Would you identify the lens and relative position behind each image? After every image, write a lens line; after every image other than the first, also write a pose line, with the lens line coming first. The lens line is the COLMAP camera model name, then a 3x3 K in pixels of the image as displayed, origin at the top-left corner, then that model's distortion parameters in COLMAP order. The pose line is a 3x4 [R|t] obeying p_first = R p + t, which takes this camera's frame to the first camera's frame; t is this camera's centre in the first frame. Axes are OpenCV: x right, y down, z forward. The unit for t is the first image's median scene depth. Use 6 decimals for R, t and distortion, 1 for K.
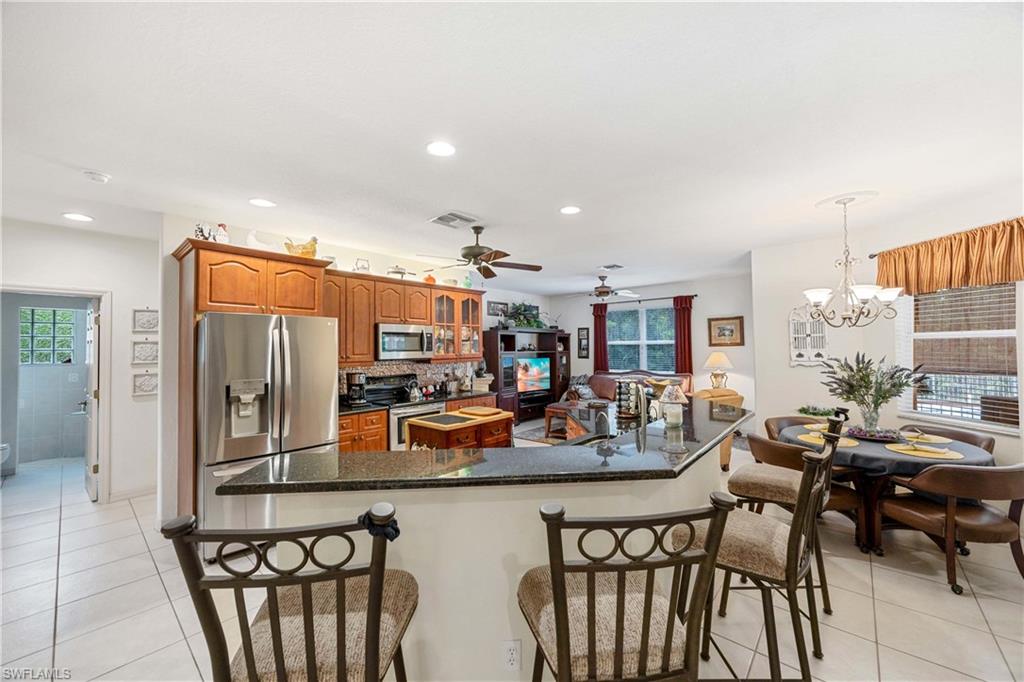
lens RADIAL K [[392.1, 0, 517.4], [0, 392.1, 342.2], [0, 0, 1]] dist [-0.005296, 0.000726]
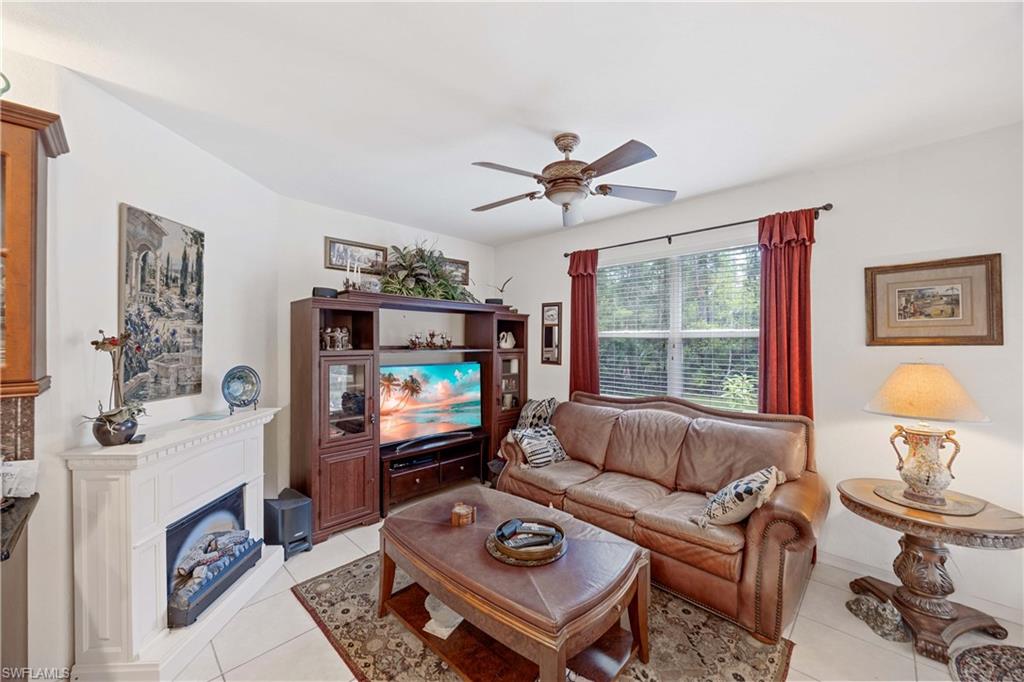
lens RADIAL K [[392.1, 0, 514.8], [0, 392.1, 339.1], [0, 0, 1]] dist [-0.005296, 0.000726]
pose [[0.998536, 0.012718, -0.052567, 0.166082], [-0.012119, 0.999858, 0.011688, 0.004338], [0.052708, -0.011034, 0.998549, 0.562638]]
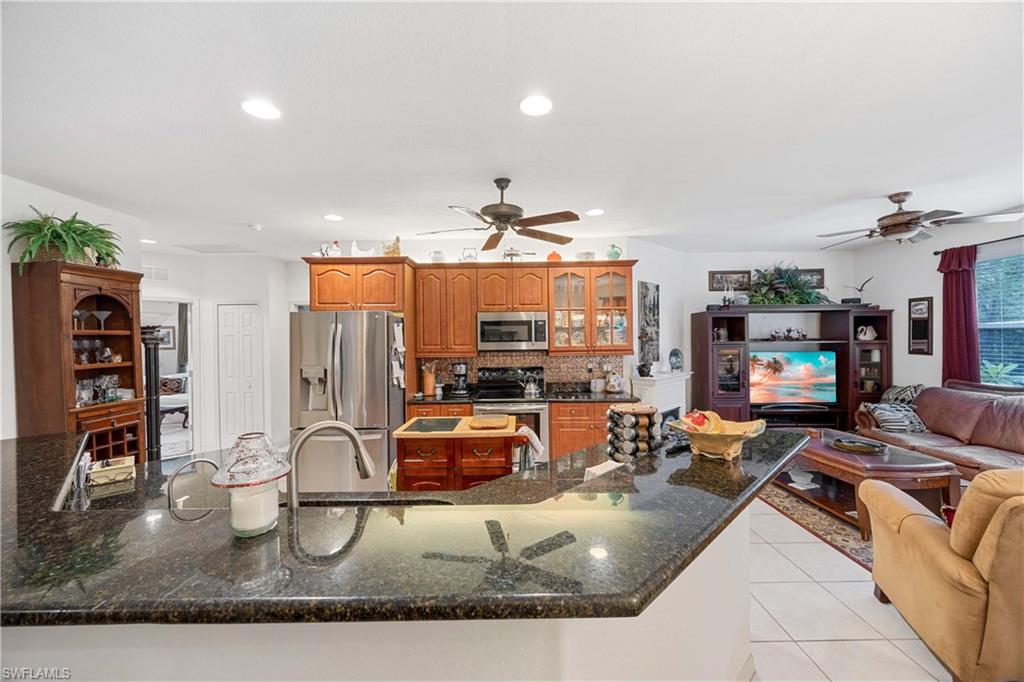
lens RADIAL K [[392.1, 0, 509.2], [0, 392.1, 340.8], [0, 0, 1]] dist [-0.005296, 0.000726]
pose [[0.643738, 0.006947, -0.765215, 0.240824], [0.016985, 0.999583, 0.023364, 0.000143], [0.765058, -0.028038, 0.643351, 0.249711]]
